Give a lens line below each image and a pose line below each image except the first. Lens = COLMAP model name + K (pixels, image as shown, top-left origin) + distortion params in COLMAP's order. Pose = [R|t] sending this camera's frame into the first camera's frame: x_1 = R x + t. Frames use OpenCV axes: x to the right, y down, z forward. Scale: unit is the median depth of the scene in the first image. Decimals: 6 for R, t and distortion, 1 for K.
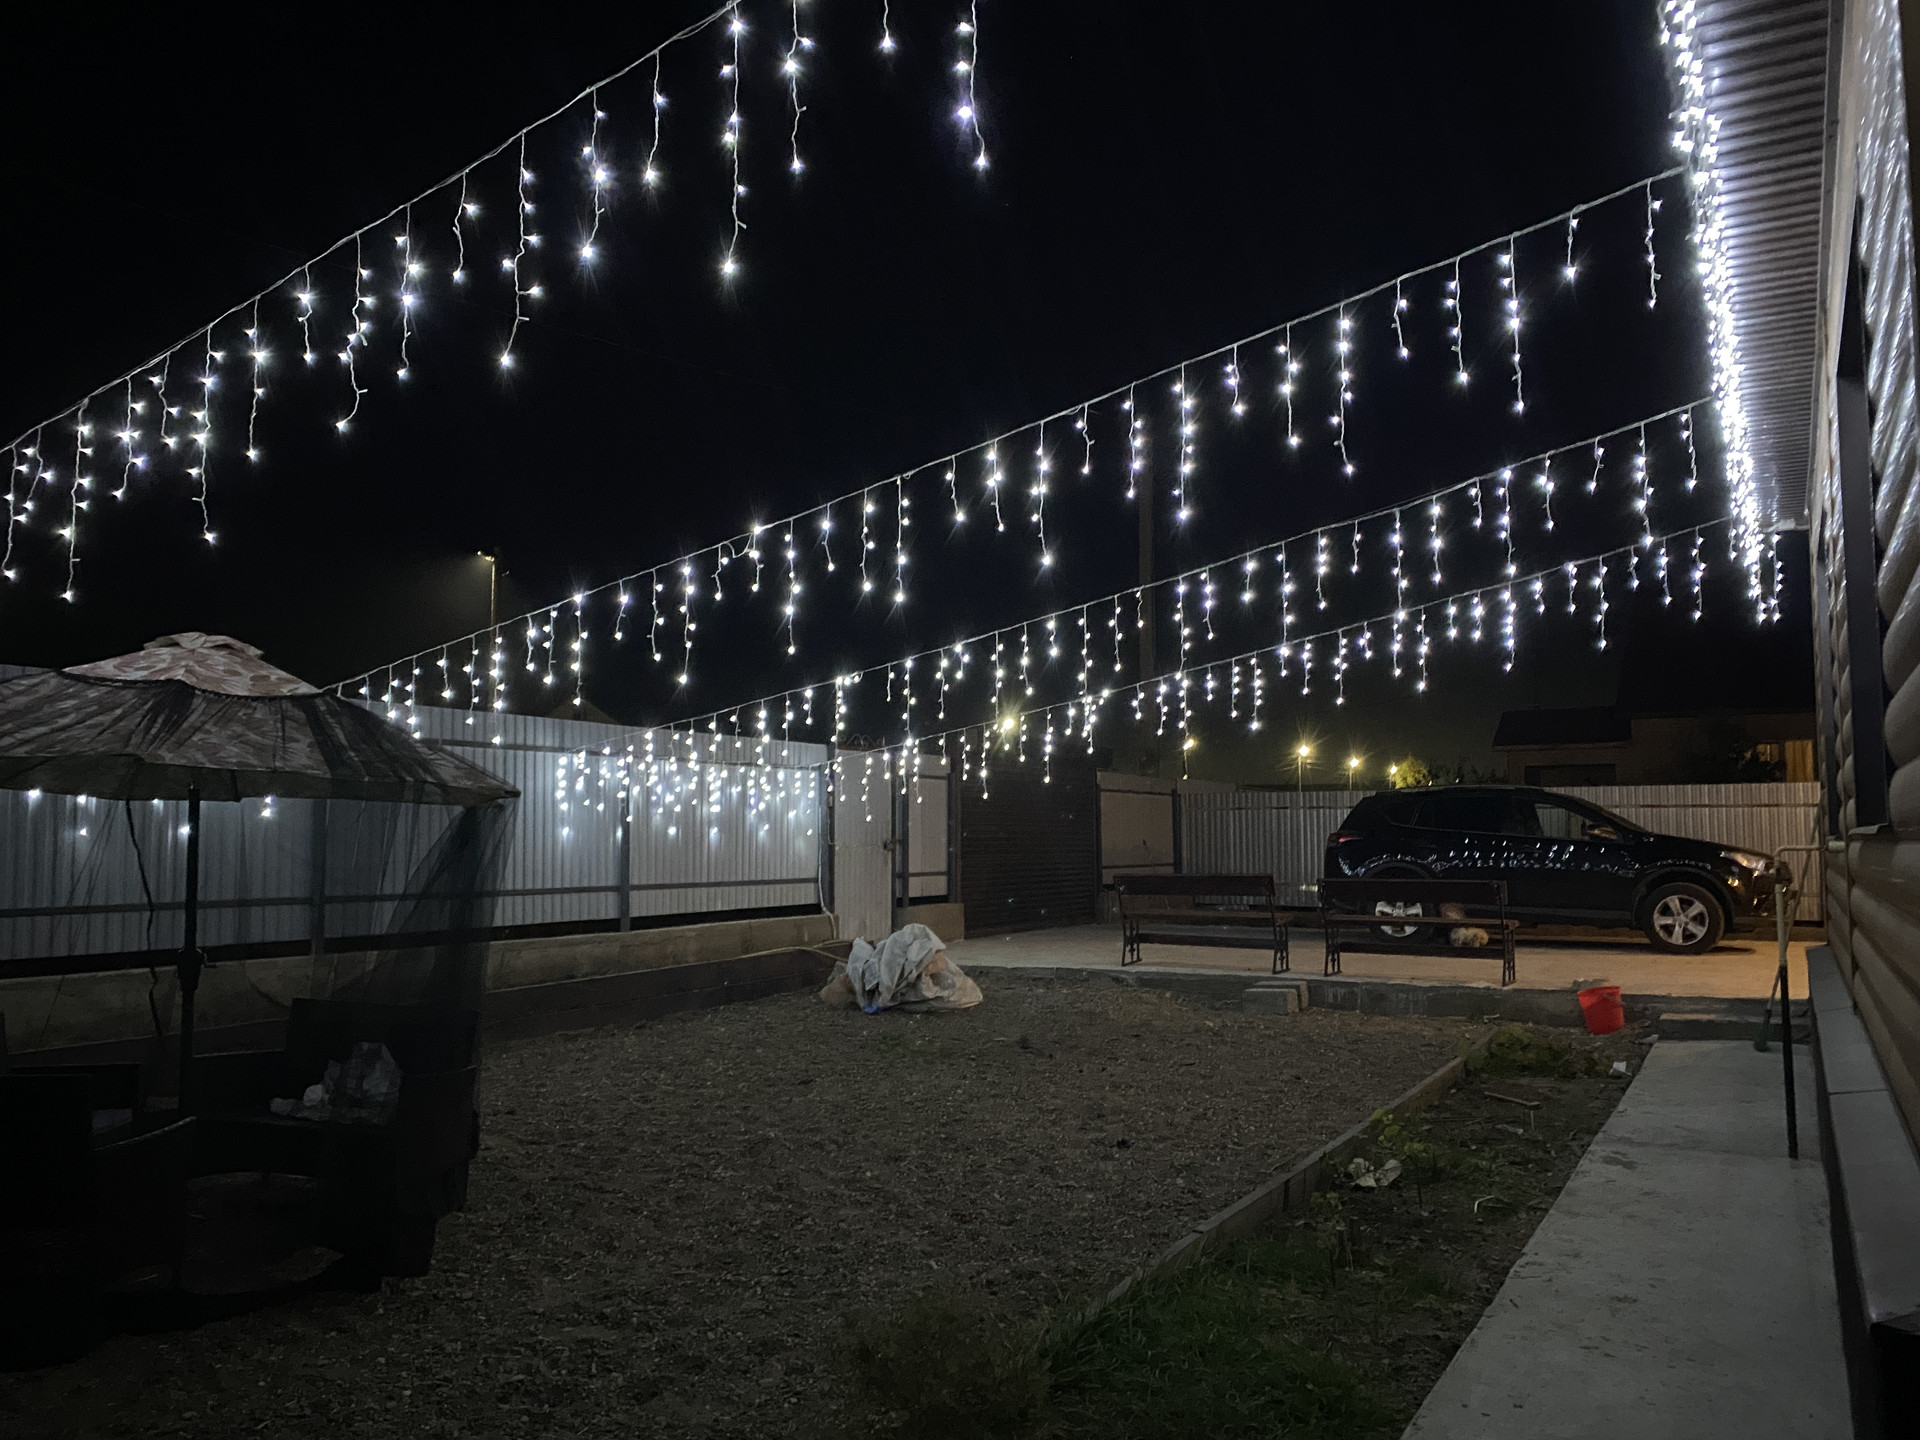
lens RADIAL K [[1413.6, 0, 960.0], [0, 1413.6, 720.0], [0, 0, 1]] dist [0.000493, 0.000316]
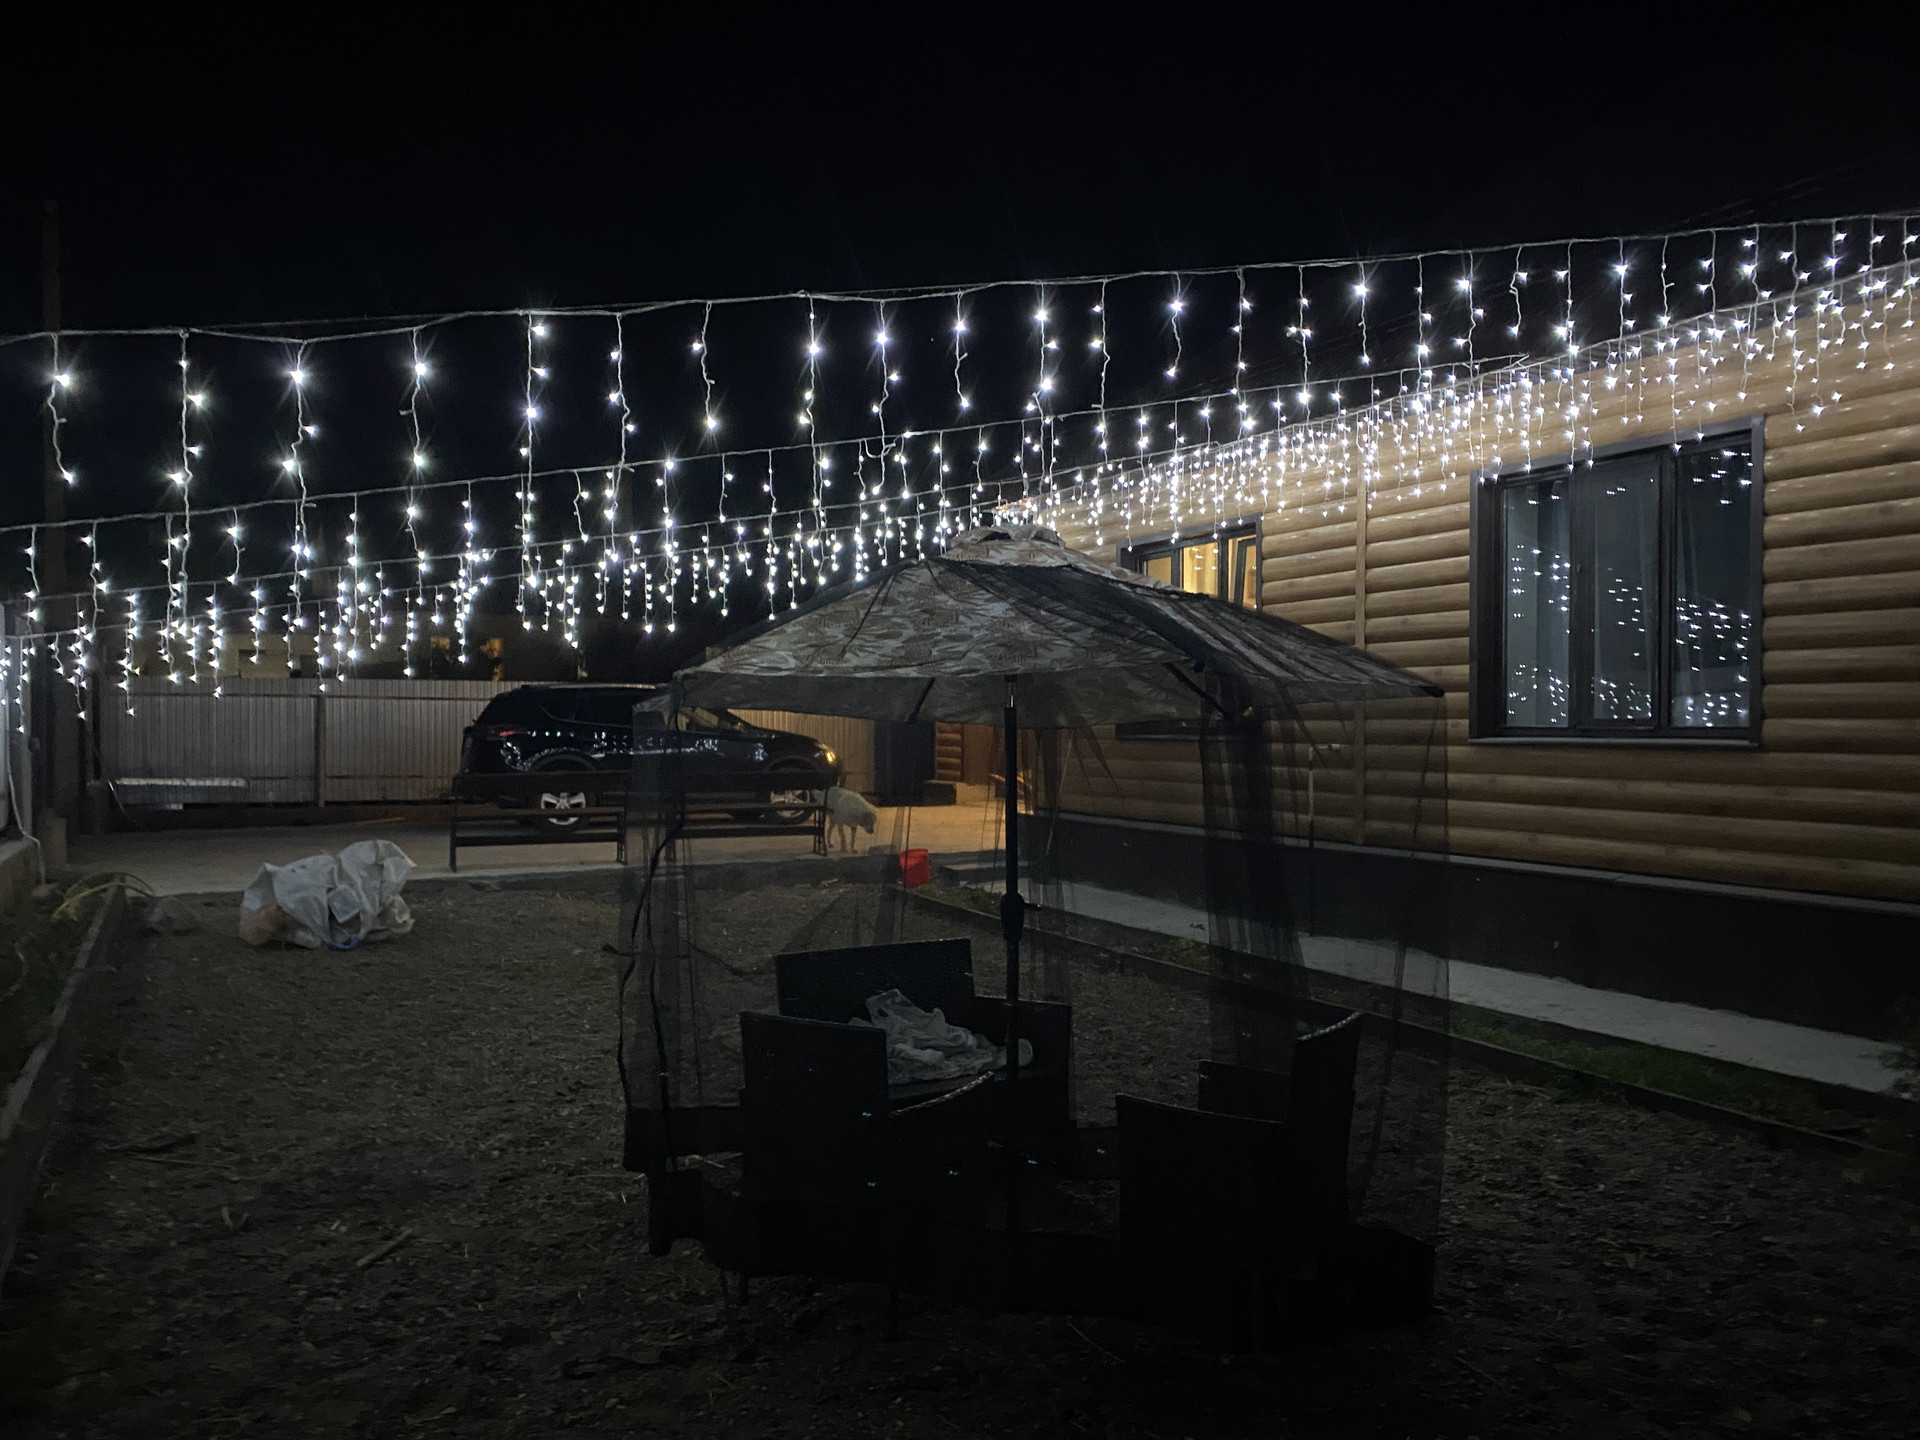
lens RADIAL K [[1480.1, 0, 960.0], [0, 1480.1, 720.0], [0, 0, 1]] dist [0.094079, 0.000058]
pose [[0.533971, 0.001890, 0.845501, -0.571310], [-0.075926, 0.996065, 0.045725, 0.003305], [-0.842087, -0.088611, 0.532013, 0.212599]]
